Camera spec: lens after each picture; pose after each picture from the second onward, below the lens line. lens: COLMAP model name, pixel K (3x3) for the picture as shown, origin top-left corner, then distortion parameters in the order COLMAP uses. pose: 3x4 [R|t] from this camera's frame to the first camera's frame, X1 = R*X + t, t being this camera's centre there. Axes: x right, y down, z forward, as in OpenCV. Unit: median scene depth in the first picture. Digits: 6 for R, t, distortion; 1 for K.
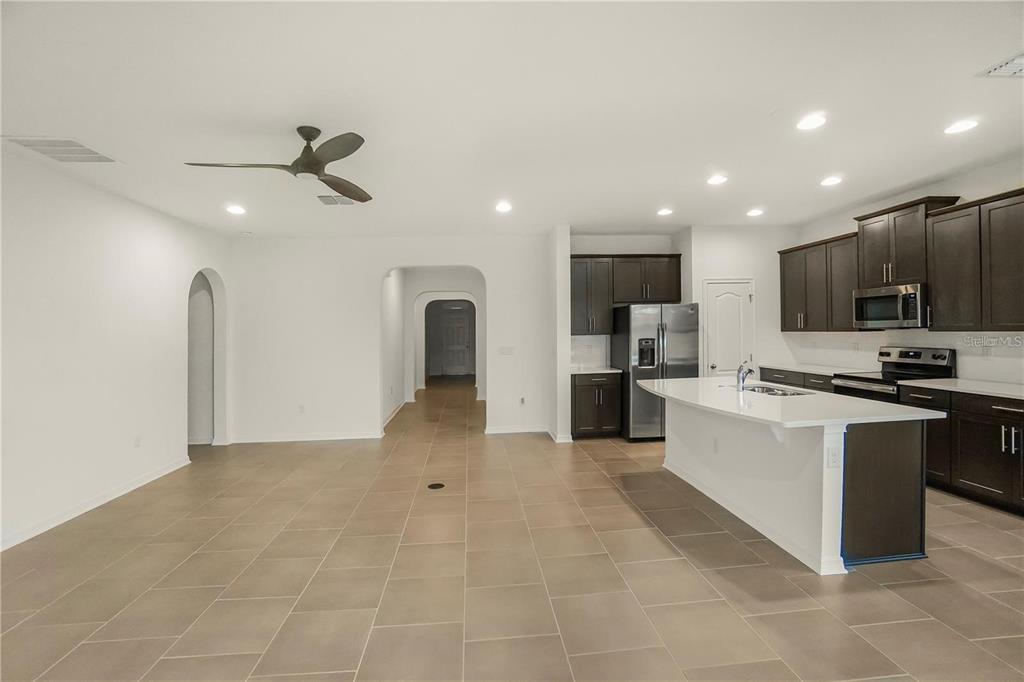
lens RADIAL K [[464.2, 0, 514.0], [0, 464.2, 335.1], [0, 0, 1]] dist [-0.002283, 0.000385]
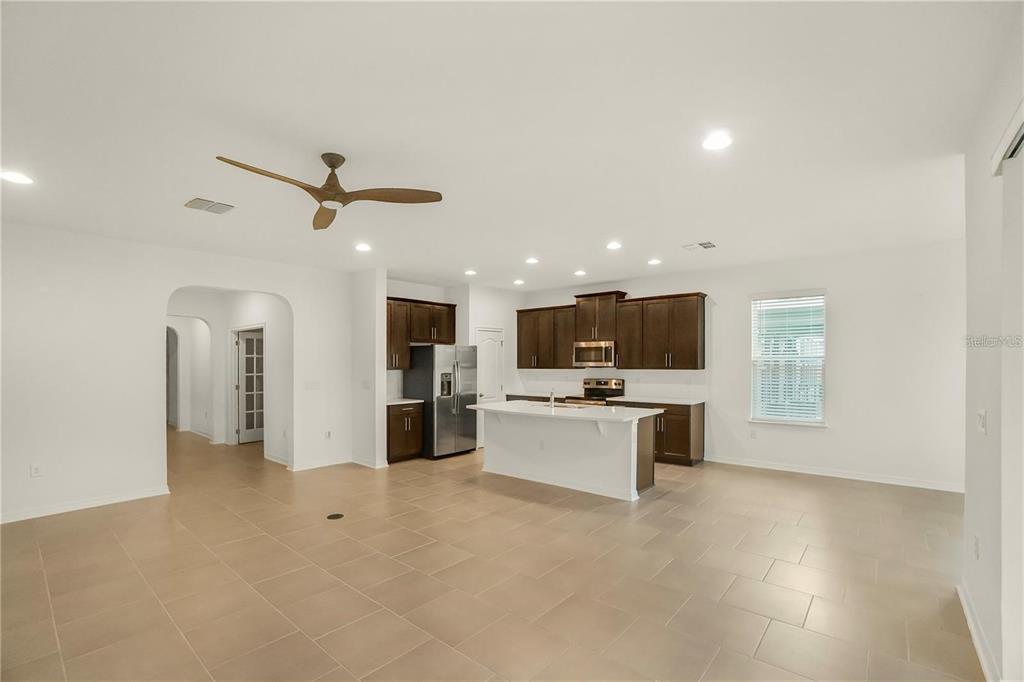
lens RADIAL K [[459.0, 0, 511.4], [0, 459.0, 387.7], [0, 0, 1]] dist [-0.000475, -0.000008]
pose [[0.738906, -0.018187, 0.673563, -0.396271], [-0.004382, 0.999485, 0.031794, 0.006245], [-0.673795, -0.026445, 0.738445, -0.001562]]
